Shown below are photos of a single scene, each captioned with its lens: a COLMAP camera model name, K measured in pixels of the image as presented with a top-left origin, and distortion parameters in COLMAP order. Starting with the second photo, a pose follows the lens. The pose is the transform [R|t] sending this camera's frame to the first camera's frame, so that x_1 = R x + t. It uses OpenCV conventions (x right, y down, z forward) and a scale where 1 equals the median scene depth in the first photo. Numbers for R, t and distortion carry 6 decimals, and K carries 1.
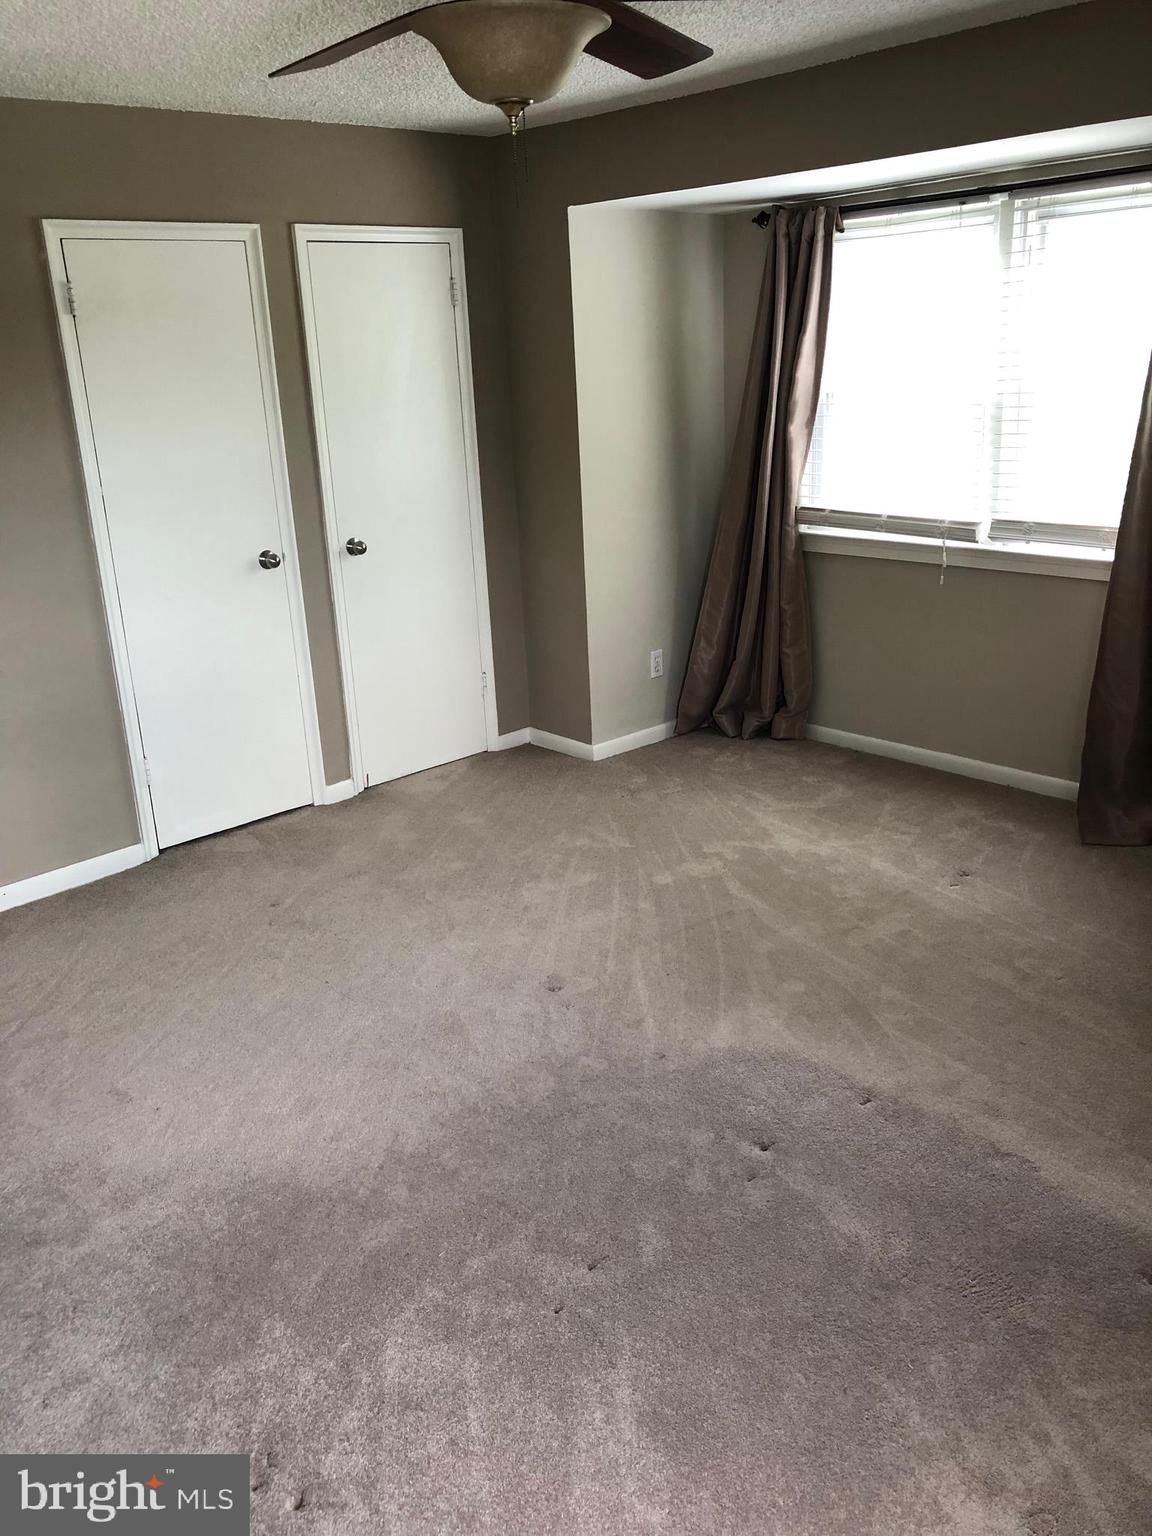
lens RADIAL K [[1275.6, 0, 576.0], [0, 1275.6, 768.0], [0, 0, 1]] dist [0.096254, -0.086540]
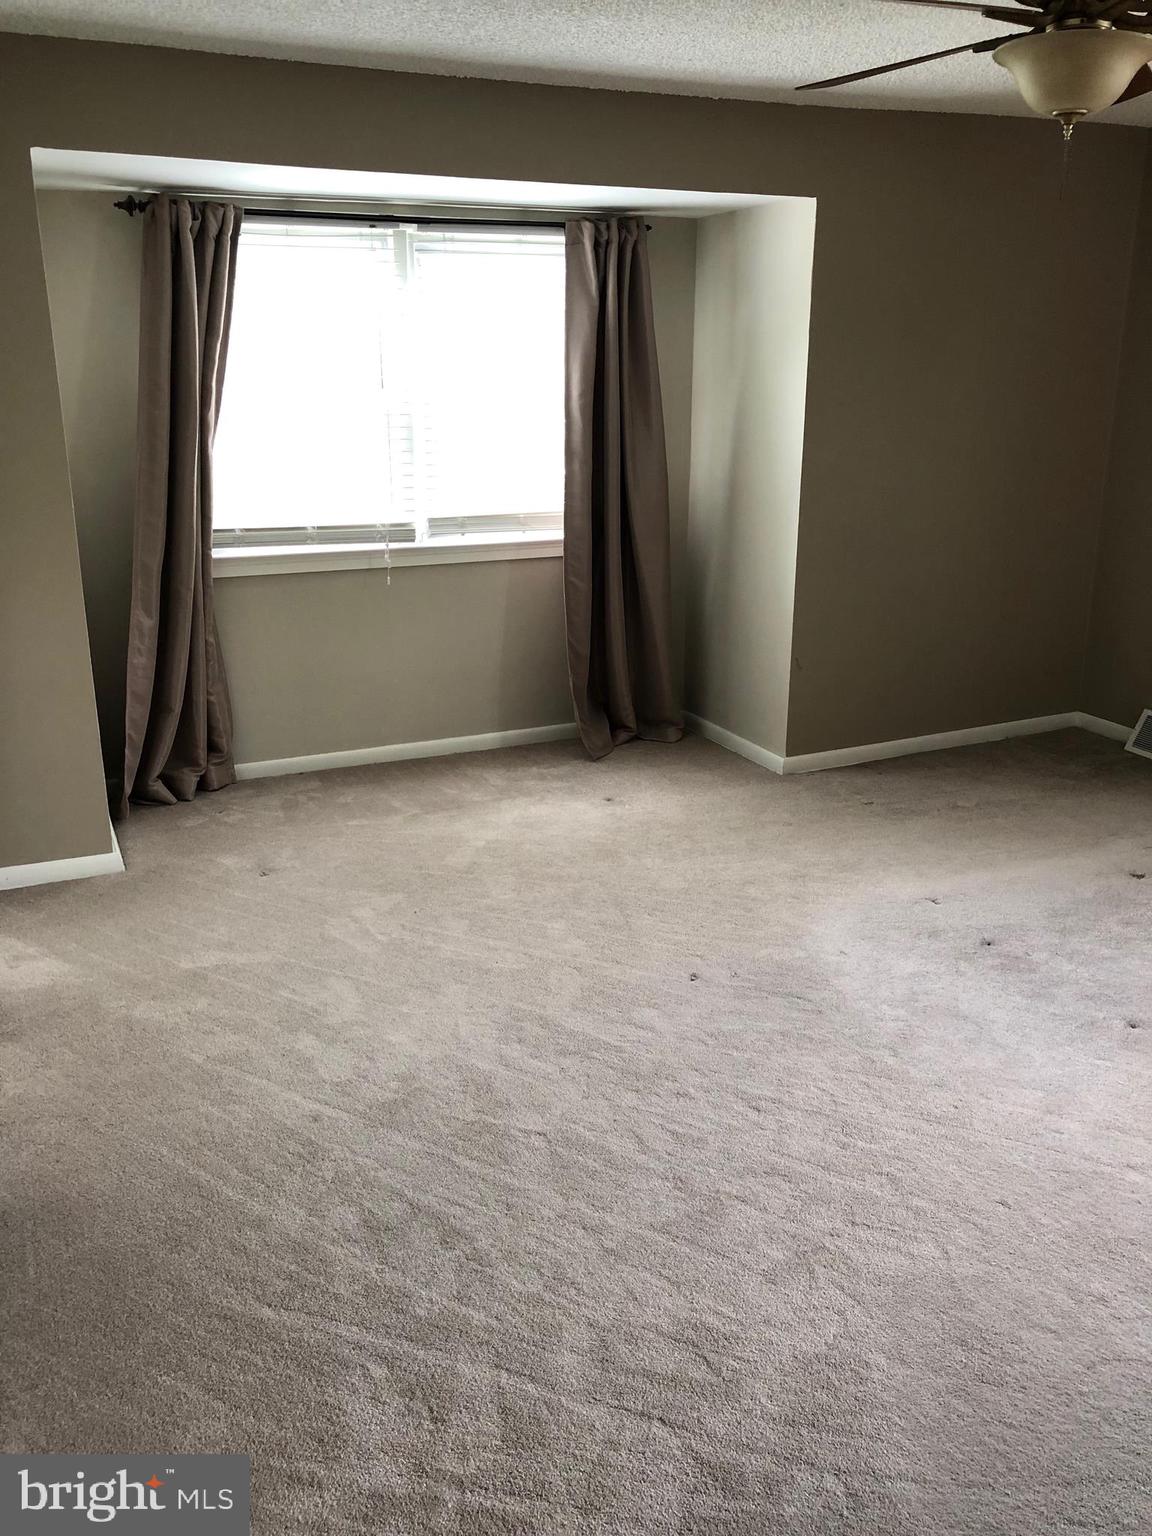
lens RADIAL K [[1275.6, 0, 576.0], [0, 1275.6, 768.0], [0, 0, 1]] dist [0.096254, -0.086540]
pose [[0.315682, -0.246260, 0.916352, -0.680962], [0.292797, 0.943888, 0.152792, -0.117825], [-0.902560, 0.220071, 0.370072, 0.510906]]
